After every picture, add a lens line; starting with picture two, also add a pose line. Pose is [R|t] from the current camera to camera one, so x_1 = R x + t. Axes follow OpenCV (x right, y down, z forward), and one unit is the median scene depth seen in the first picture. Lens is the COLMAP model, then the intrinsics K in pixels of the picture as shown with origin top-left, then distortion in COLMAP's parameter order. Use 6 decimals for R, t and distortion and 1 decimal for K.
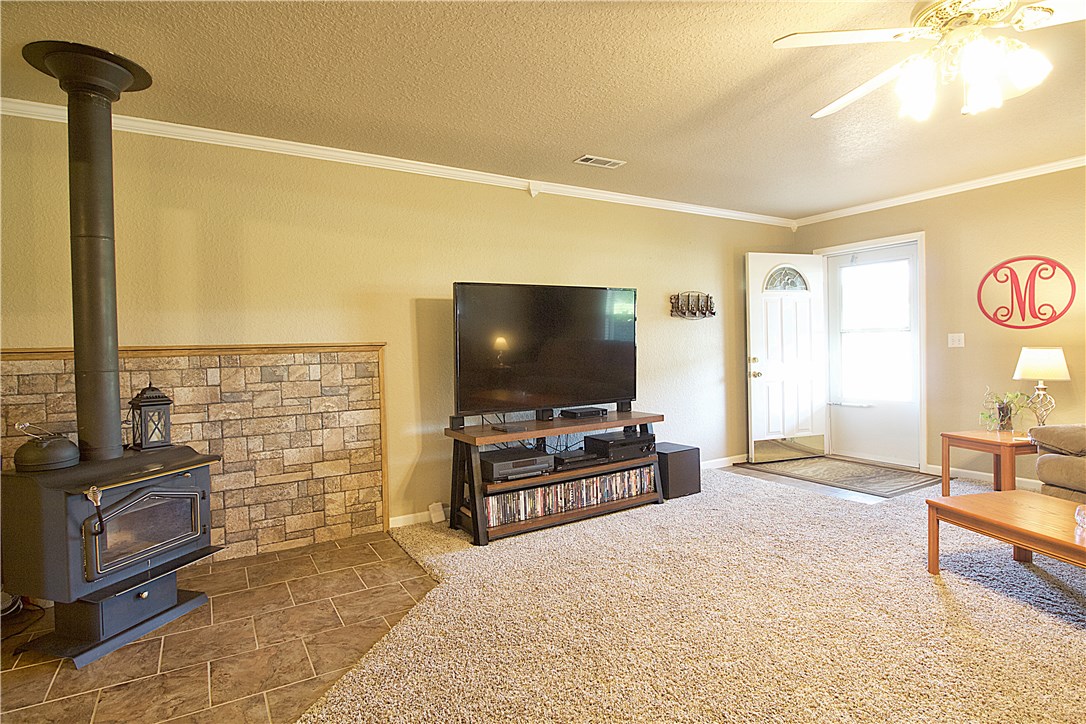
lens RADIAL K [[561.5, 0, 537.8], [0, 561.5, 356.5], [0, 0, 1]] dist [-0.004309, -0.000299]
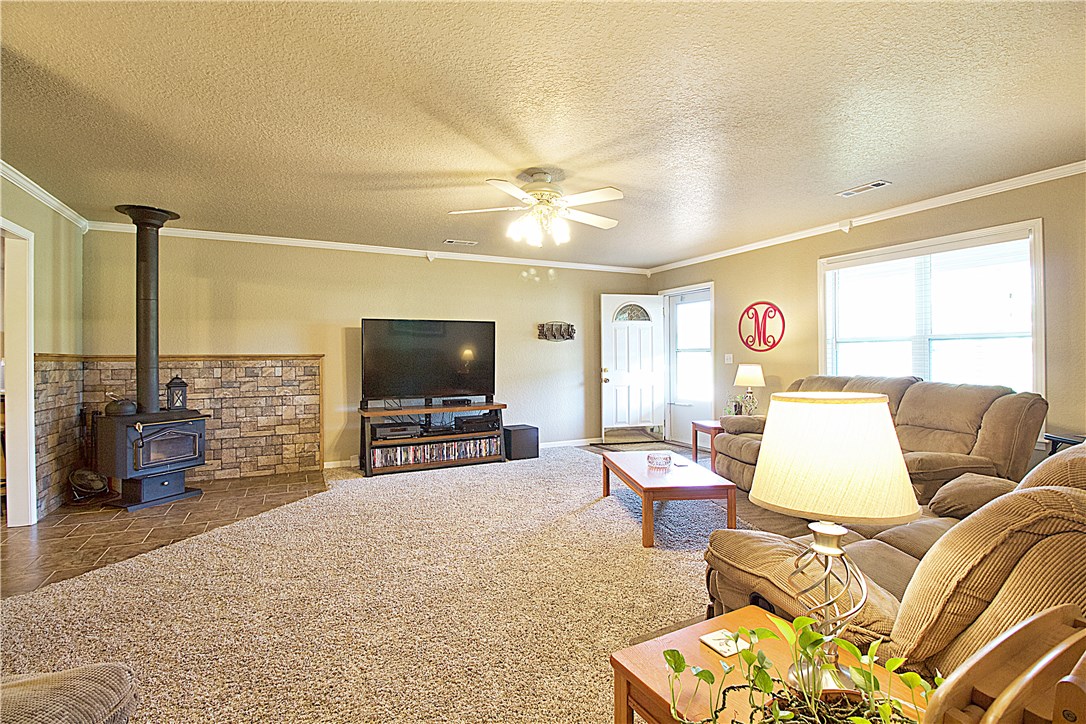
lens RADIAL K [[513.4, 0, 539.6], [0, 513.4, 356.1], [0, 0, 1]] dist [0.000860, -0.014318]
pose [[0.996046, 0.016482, -0.087293, 0.486631], [-0.018012, 0.999697, -0.016763, -0.006155], [0.086990, 0.018269, 0.996042, -0.436881]]
